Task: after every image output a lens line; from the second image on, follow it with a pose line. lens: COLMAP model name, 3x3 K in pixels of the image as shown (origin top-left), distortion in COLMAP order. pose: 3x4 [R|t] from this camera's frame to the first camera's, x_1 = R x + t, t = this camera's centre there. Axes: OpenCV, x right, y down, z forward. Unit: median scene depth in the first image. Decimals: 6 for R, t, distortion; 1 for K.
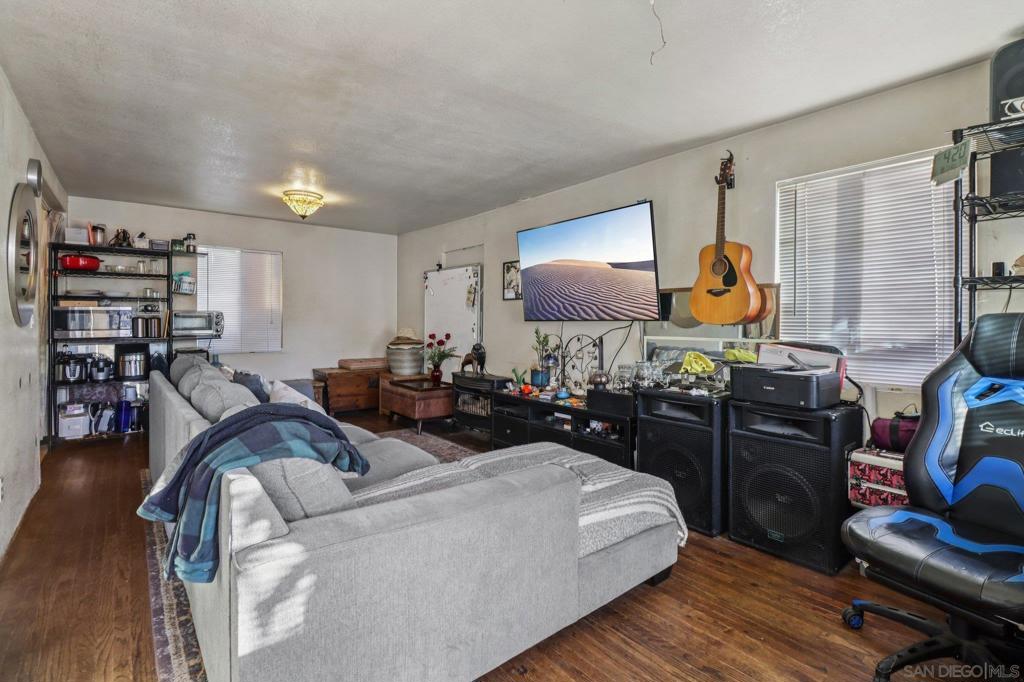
lens RADIAL K [[481.4, 0, 512.7], [0, 481.4, 325.9], [0, 0, 1]] dist [0.000331, 0.000005]
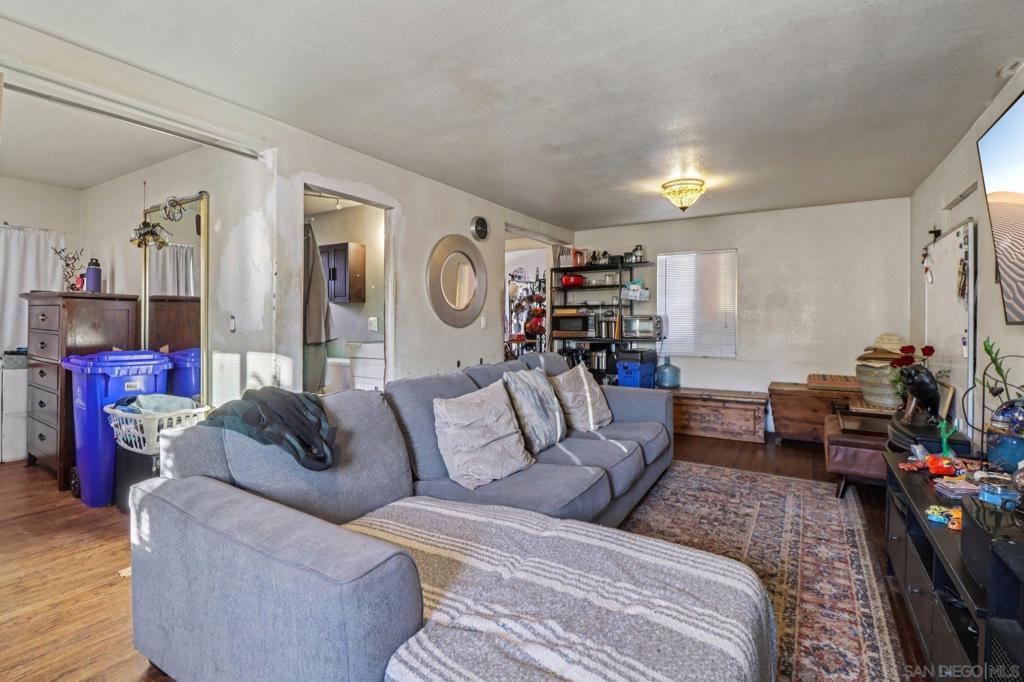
lens RADIAL K [[481.4, 0, 512.7], [0, 481.4, 325.9], [0, 0, 1]] dist [0.000331, 0.000005]
pose [[0.332184, 0.004124, -0.943205, 0.315272], [-0.012779, 0.999918, -0.000129, -0.003376], [0.943128, 0.012096, 0.332210, 0.407671]]
